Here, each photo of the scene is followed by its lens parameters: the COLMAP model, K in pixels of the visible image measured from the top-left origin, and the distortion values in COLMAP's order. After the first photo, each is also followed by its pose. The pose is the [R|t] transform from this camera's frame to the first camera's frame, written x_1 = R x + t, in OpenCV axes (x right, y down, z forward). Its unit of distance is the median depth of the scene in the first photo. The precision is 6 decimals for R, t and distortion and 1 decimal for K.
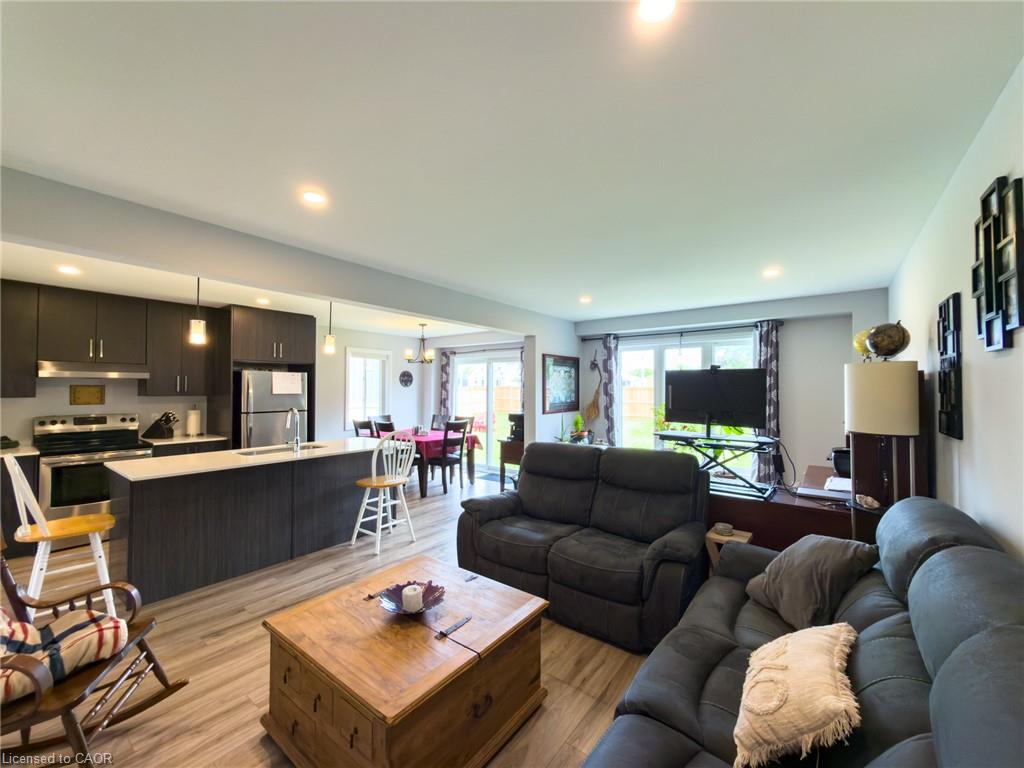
lens RADIAL K [[410.6, 0, 512.8], [0, 410.6, 382.5], [0, 0, 1]] dist [-0.001145, -0.000117]
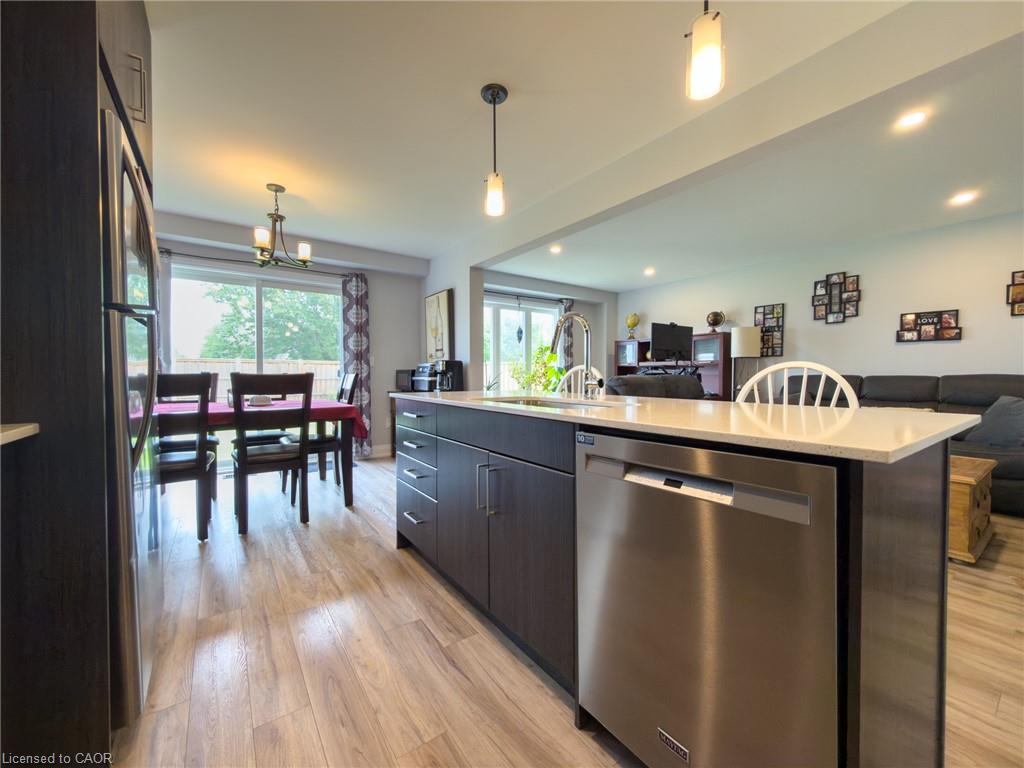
lens RADIAL K [[409.2, 0, 513.0], [0, 409.2, 383.1], [0, 0, 1]] dist [-0.000850, 0.000144]
pose [[0.296775, -0.022458, 0.954683, -0.820555], [-0.019539, 0.999371, 0.029583, 0.107011], [-0.954748, -0.027433, 0.296149, 0.738752]]
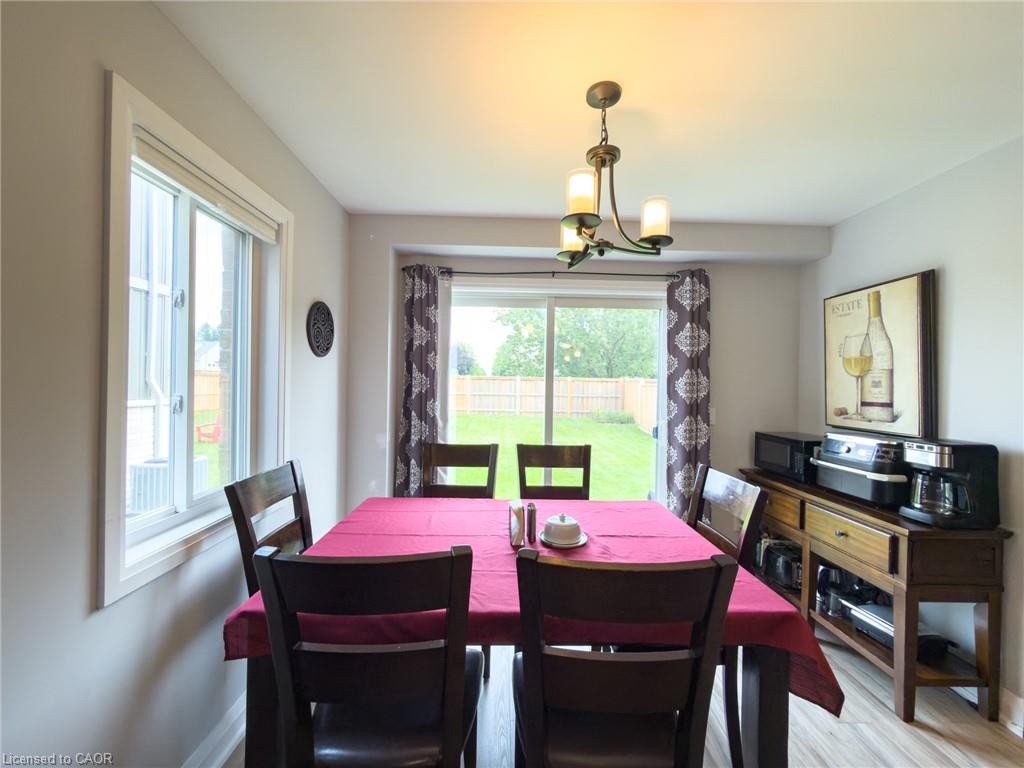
lens RADIAL K [[409.2, 0, 513.0], [0, 409.2, 383.1], [0, 0, 1]] dist [-0.000850, 0.000144]
pose [[0.785275, 0.008815, 0.619084, -0.539669], [-0.025043, 0.999533, 0.017533, 0.035650], [-0.618641, -0.029272, 0.785129, 1.103527]]
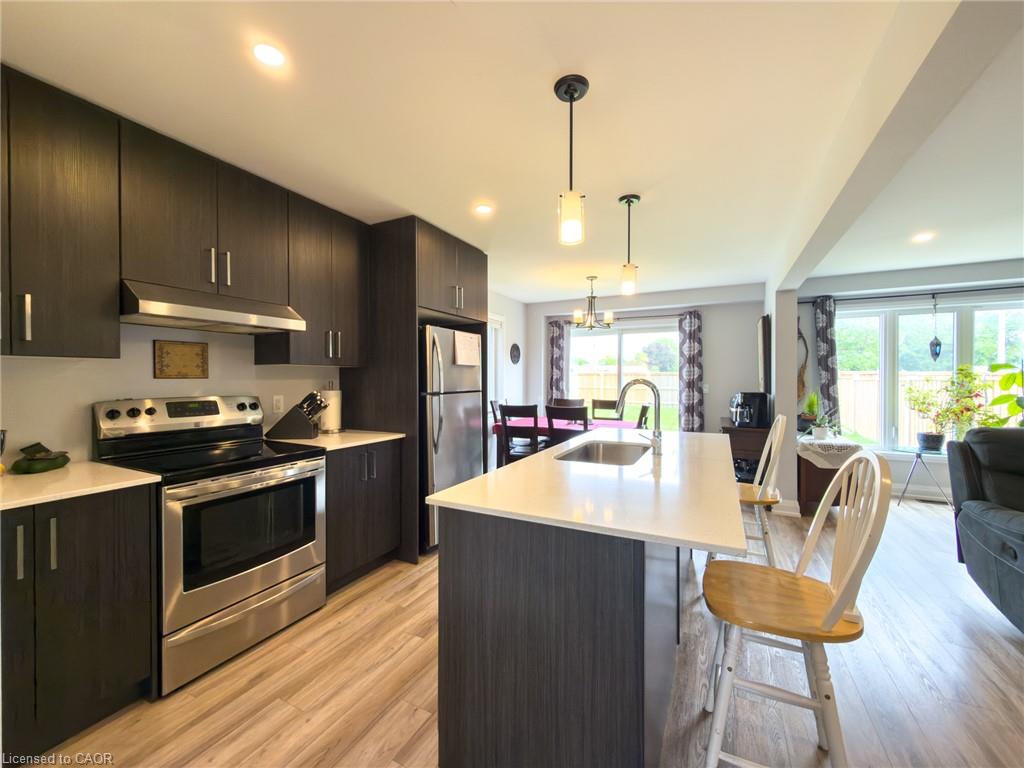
lens RADIAL K [[408.3, 0, 513.6], [0, 408.3, 383.2], [0, 0, 1]] dist [0.000102, 0.000062]
pose [[0.983893, -0.005006, 0.178687, -0.652209], [-0.000053, 0.999599, 0.028299, 0.041452], [-0.178758, -0.027853, 0.983499, 0.373040]]
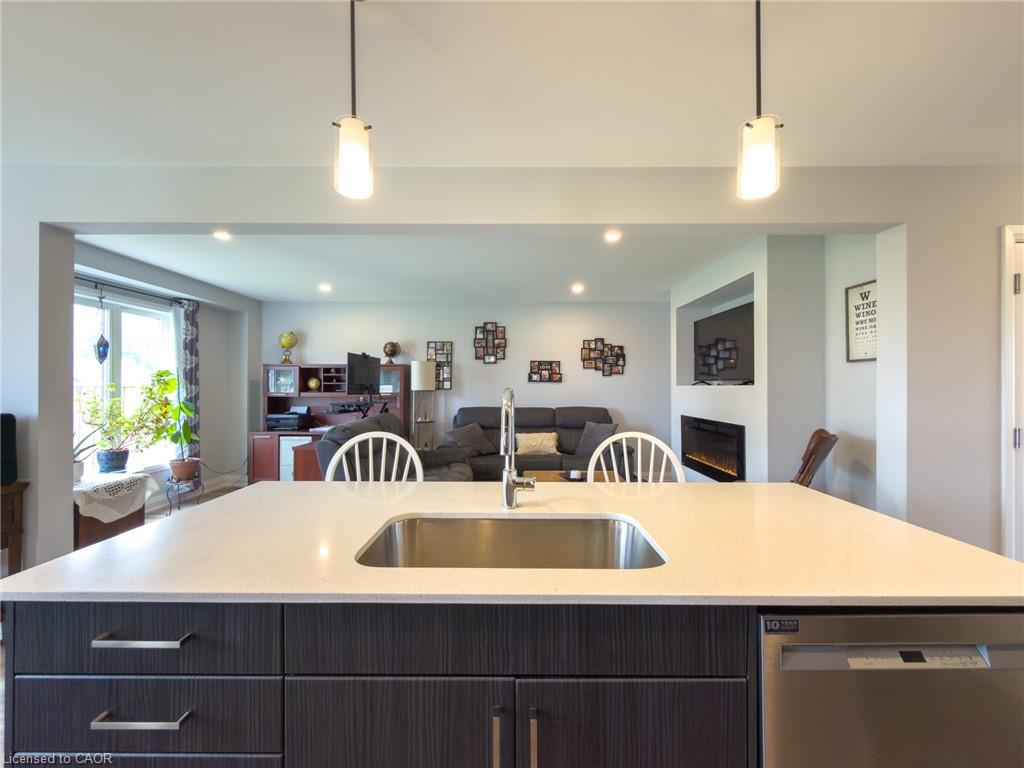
lens RADIAL K [[415.1, 0, 513.1], [0, 415.1, 383.8], [0, 0, 1]] dist [-0.000410, 0.000023]
pose [[-0.600557, -0.000076, 0.799582, -0.649144], [-0.018761, 0.999726, -0.013997, 0.051074], [-0.799362, -0.023407, -0.600393, 0.962185]]
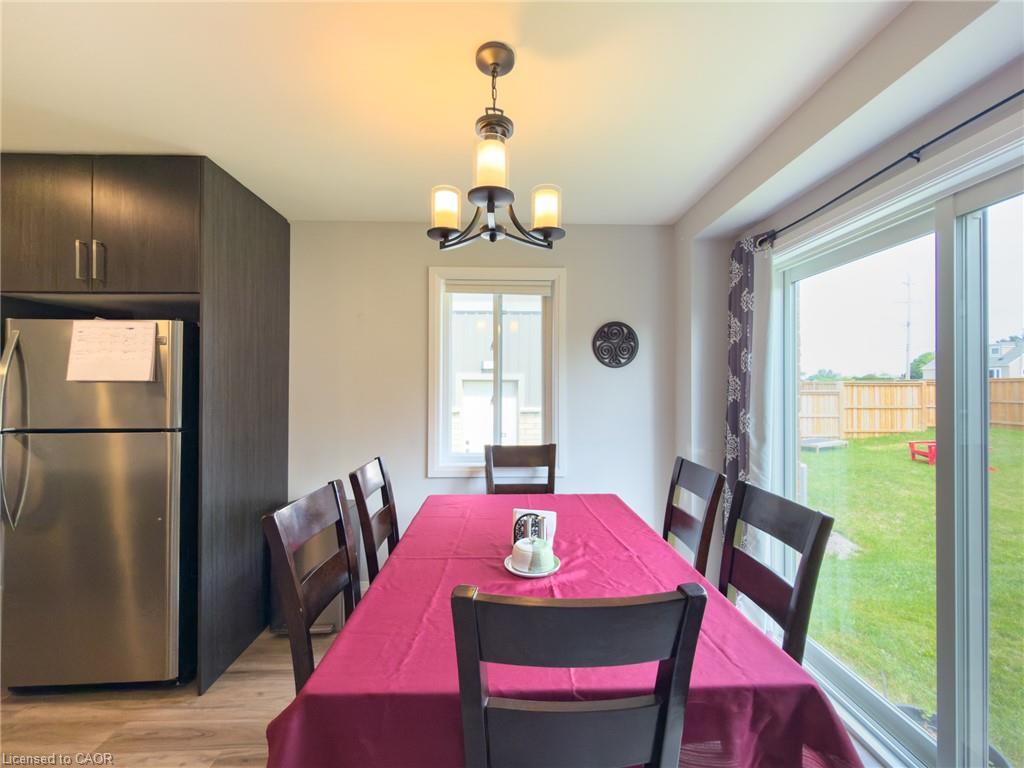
lens RADIAL K [[411.4, 0, 513.2], [0, 411.4, 382.3], [0, 0, 1]] dist [-0.007271, 0.000105]
pose [[0.630436, -0.012906, -0.776134, -0.065876], [0.015327, 0.999874, -0.004177, 0.038671], [0.776090, -0.009262, 0.630554, 1.146271]]
